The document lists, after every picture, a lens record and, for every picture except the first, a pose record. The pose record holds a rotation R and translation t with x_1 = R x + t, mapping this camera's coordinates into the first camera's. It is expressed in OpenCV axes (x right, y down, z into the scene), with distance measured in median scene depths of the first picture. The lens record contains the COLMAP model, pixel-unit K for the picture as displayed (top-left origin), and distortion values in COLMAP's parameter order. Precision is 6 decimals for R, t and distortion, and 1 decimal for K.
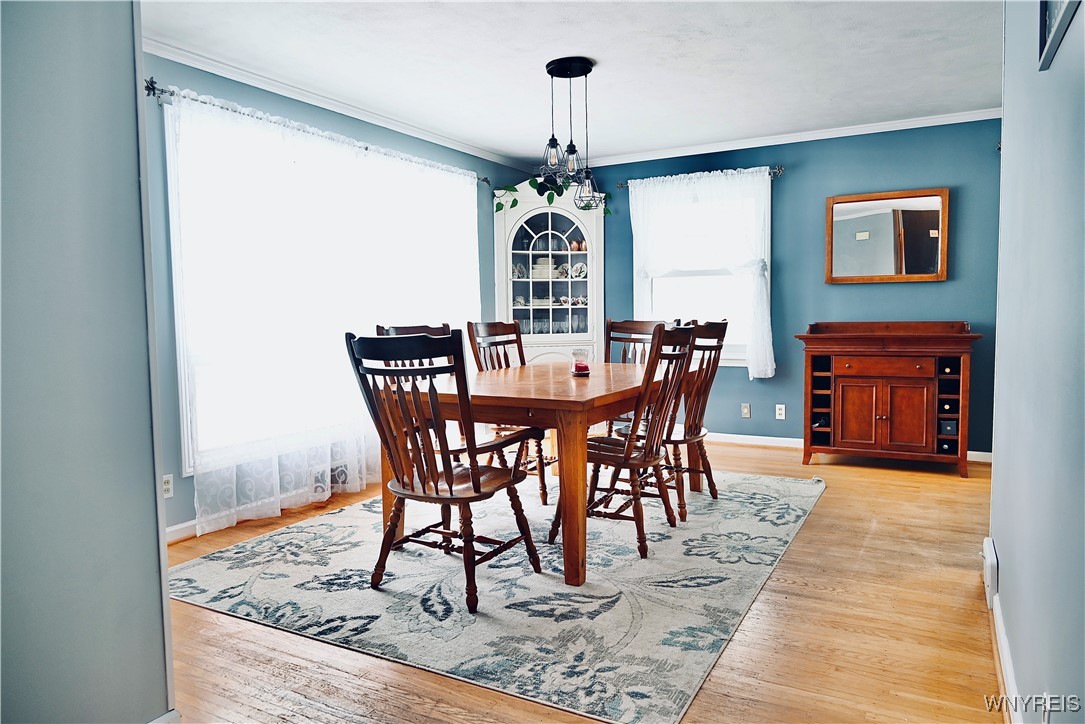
lens RADIAL K [[752.2, 0, 494.4], [0, 752.2, 361.4], [0, 0, 1]] dist [-0.014505, -0.000510]
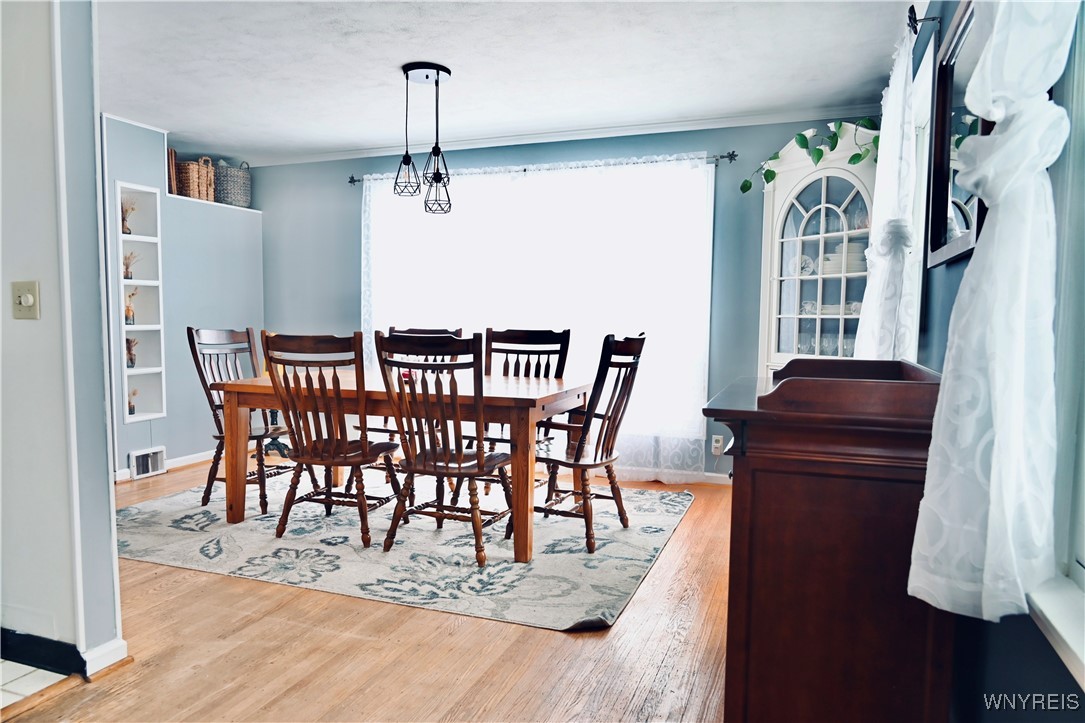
lens RADIAL K [[752.2, 0, 494.4], [0, 752.2, 360.9], [0, 0, 1]] dist [-0.014505, -0.000510]
pose [[0.132953, 0.067222, -0.988840, 1.117389], [-0.083740, 0.994892, 0.056374, -0.071789], [0.987578, 0.075310, 0.137903, 0.970629]]
